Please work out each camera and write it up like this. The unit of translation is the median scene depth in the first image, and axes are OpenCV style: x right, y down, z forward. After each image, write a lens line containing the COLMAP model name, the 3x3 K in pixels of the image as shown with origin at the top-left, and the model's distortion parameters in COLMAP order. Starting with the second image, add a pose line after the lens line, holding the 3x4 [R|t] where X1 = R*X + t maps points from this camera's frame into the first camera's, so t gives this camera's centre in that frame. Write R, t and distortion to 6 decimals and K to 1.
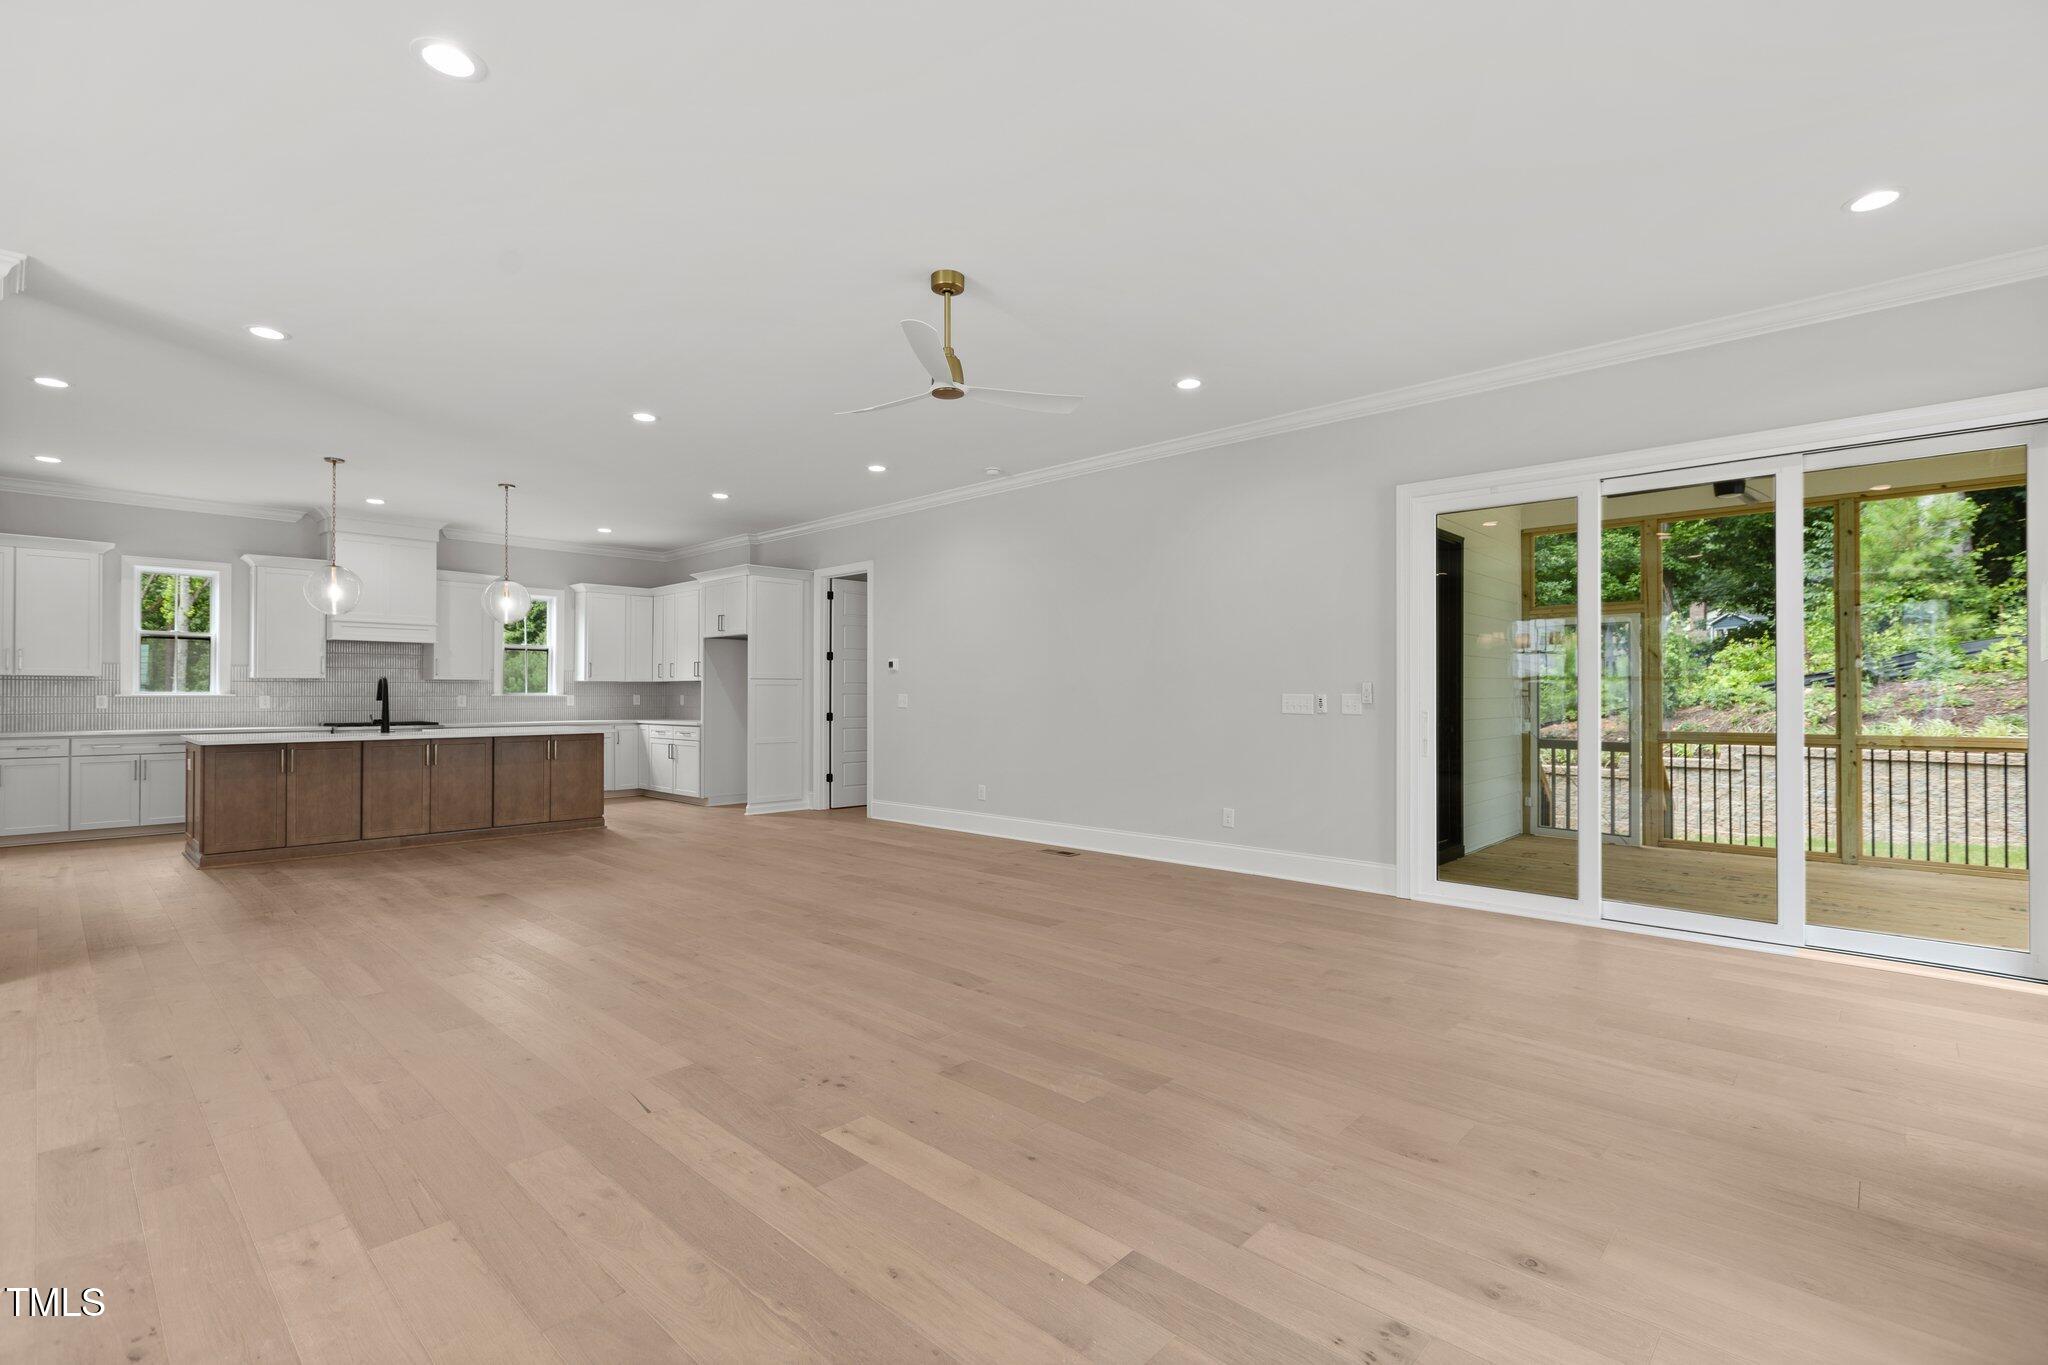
lens RADIAL K [[926.8, 0, 1029.3], [0, 926.8, 684.2], [0, 0, 1]] dist [0.003012, 0.000586]
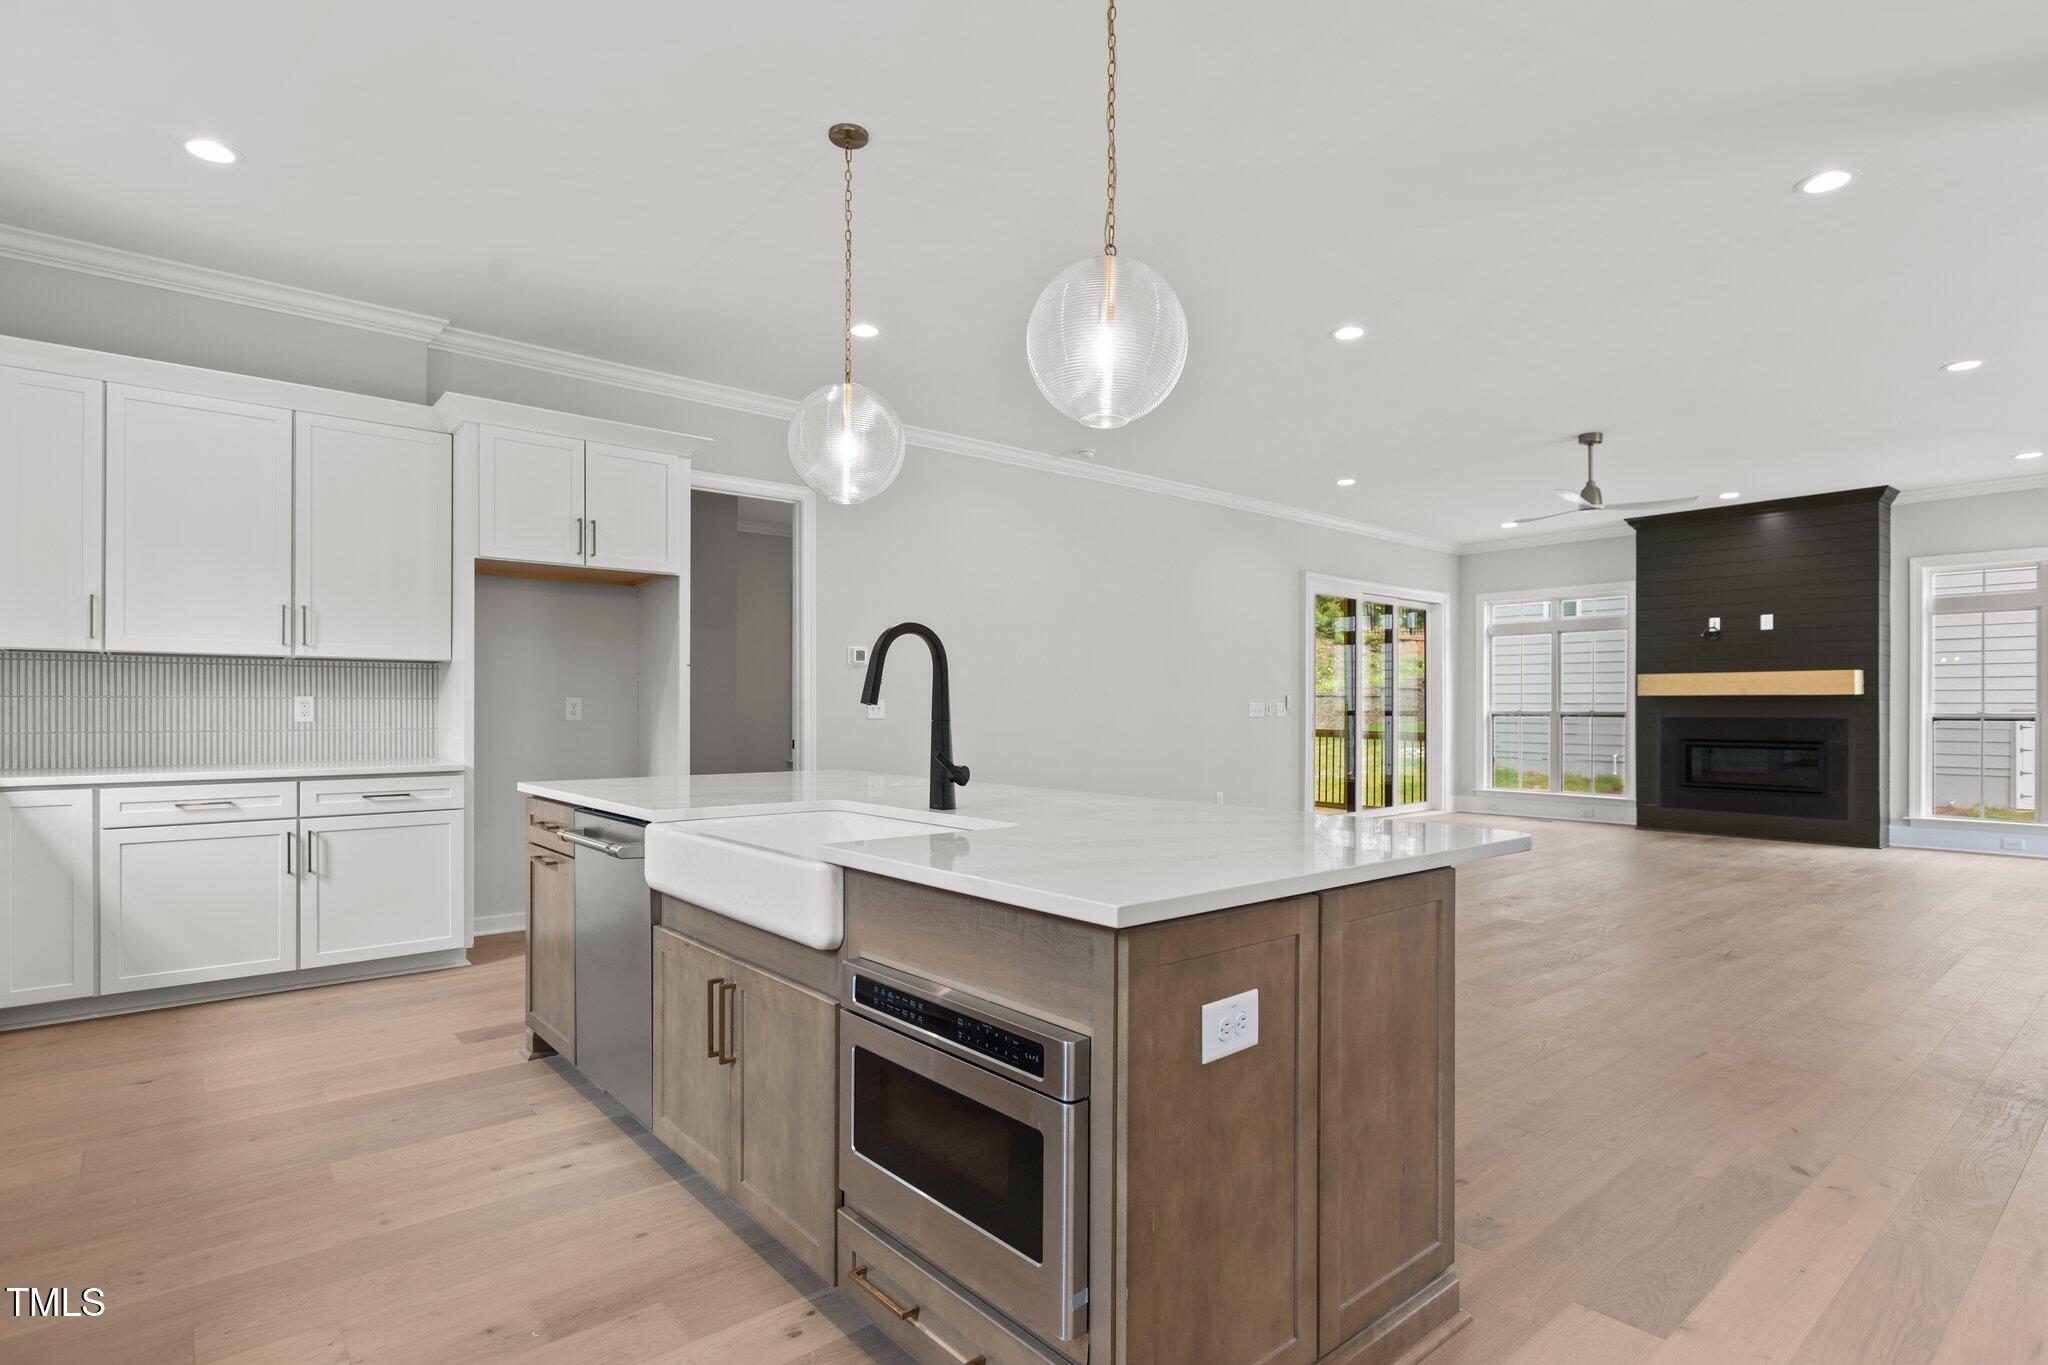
lens RADIAL K [[1022.9, 0, 1024.7], [0, 1022.9, 709.7], [0, 0, 1]] dist [-0.000320, 0.000112]
pose [[0.116702, -0.001111, 0.993166, -0.895912], [-0.014370, 0.999893, 0.002807, 0.015062], [-0.993063, -0.014599, 0.116673, 0.815028]]
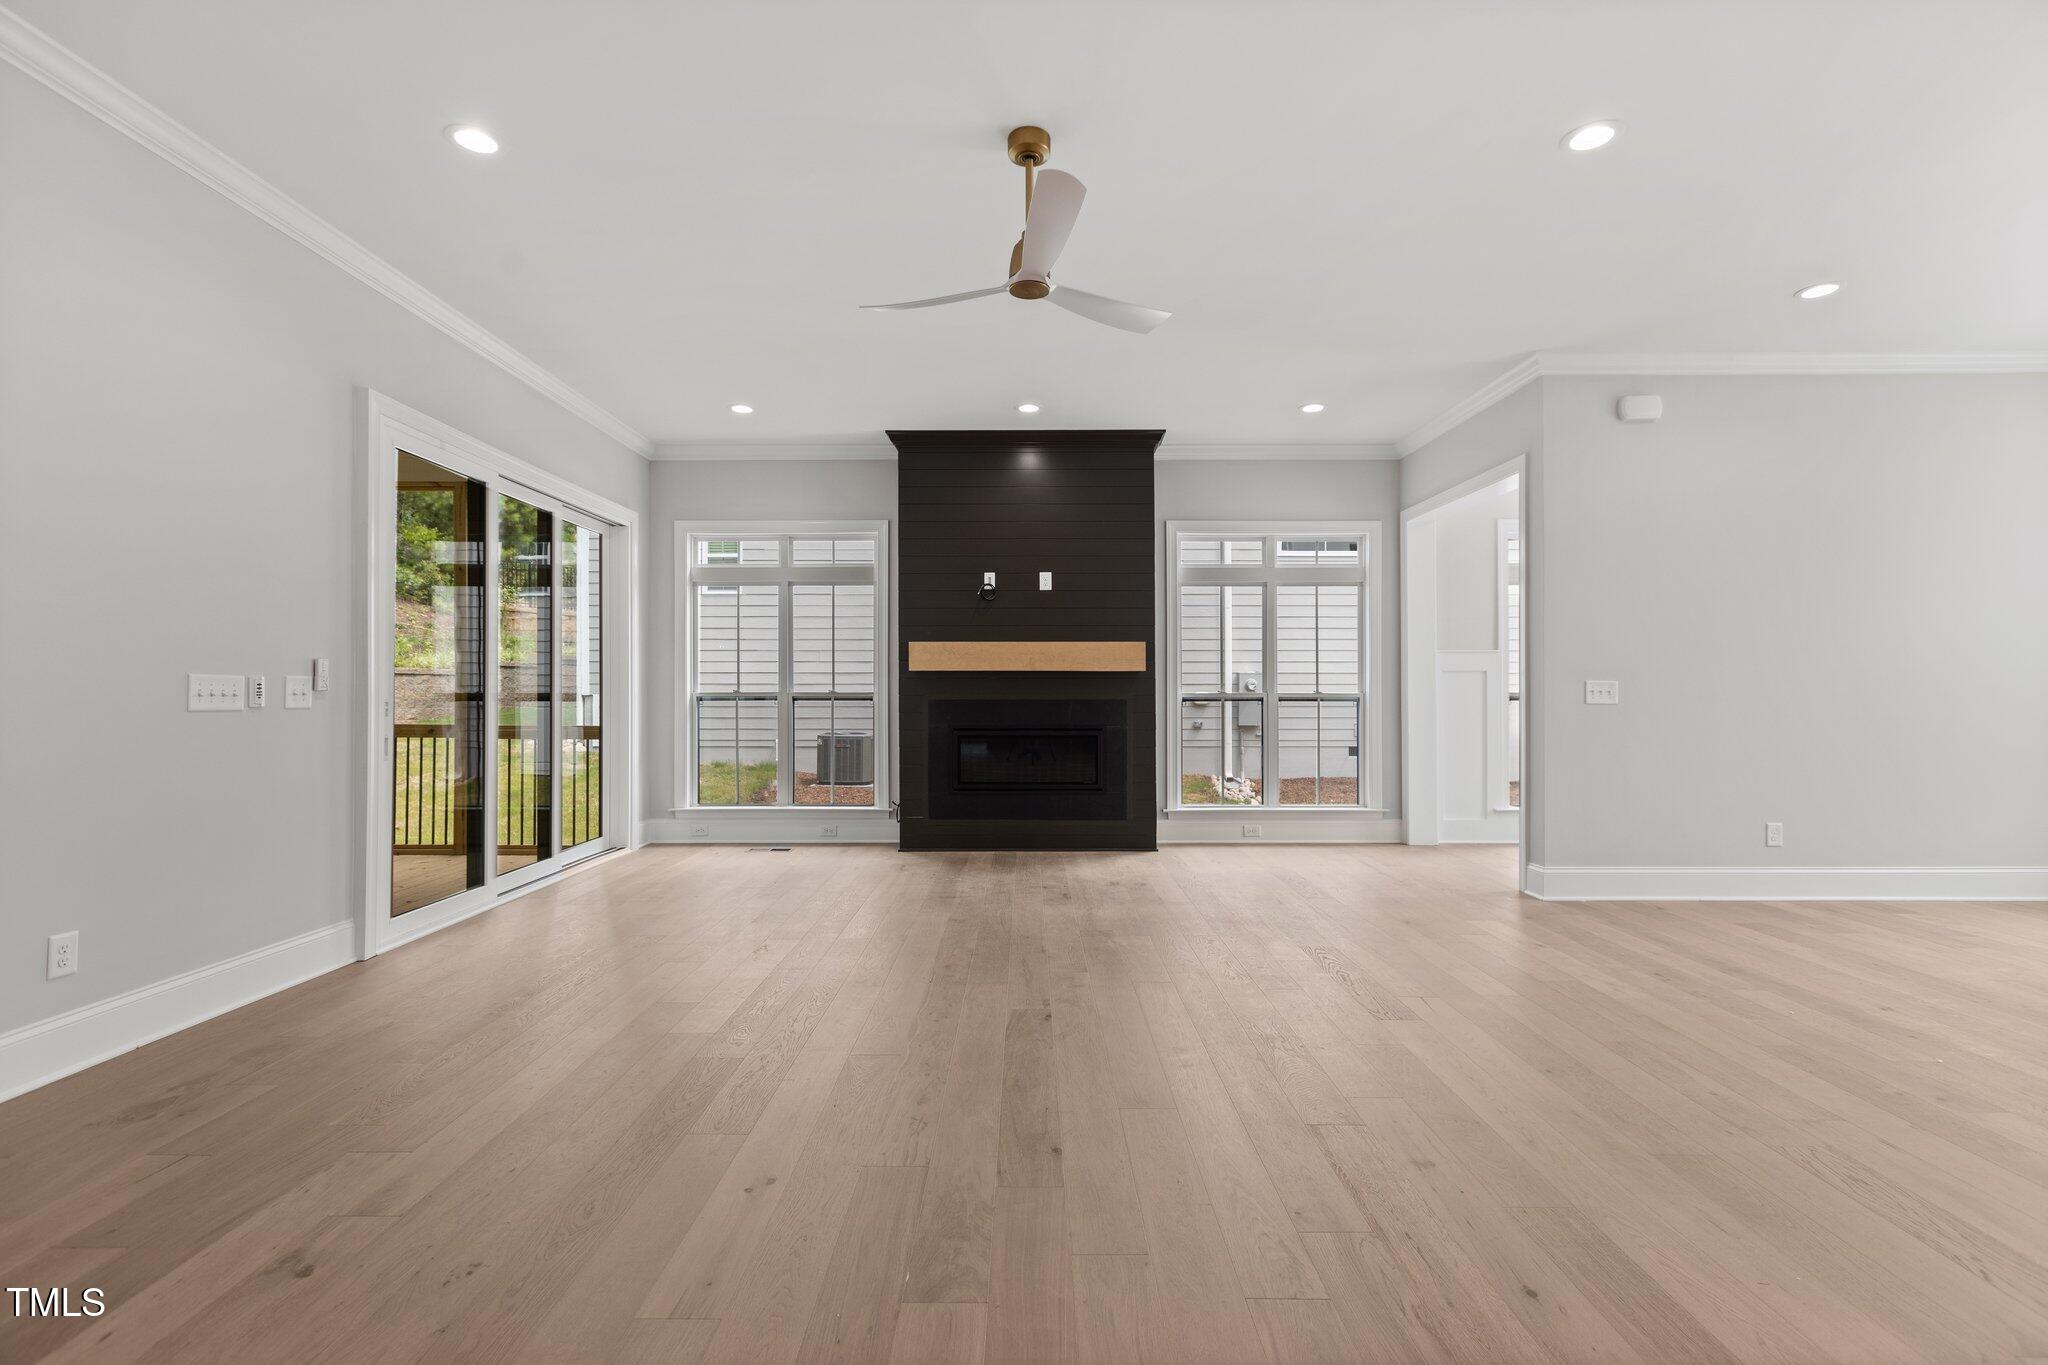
lens RADIAL K [[919.1, 0, 1016.8], [0, 919.1, 683.0], [0, 0, 1]] dist [0.008037, 0.000269]
pose [[-0.677046, 0.006016, 0.735916, -0.304476], [-0.008712, 0.999831, -0.016189, 0.014118], [-0.735889, -0.017372, -0.676879, 0.714113]]
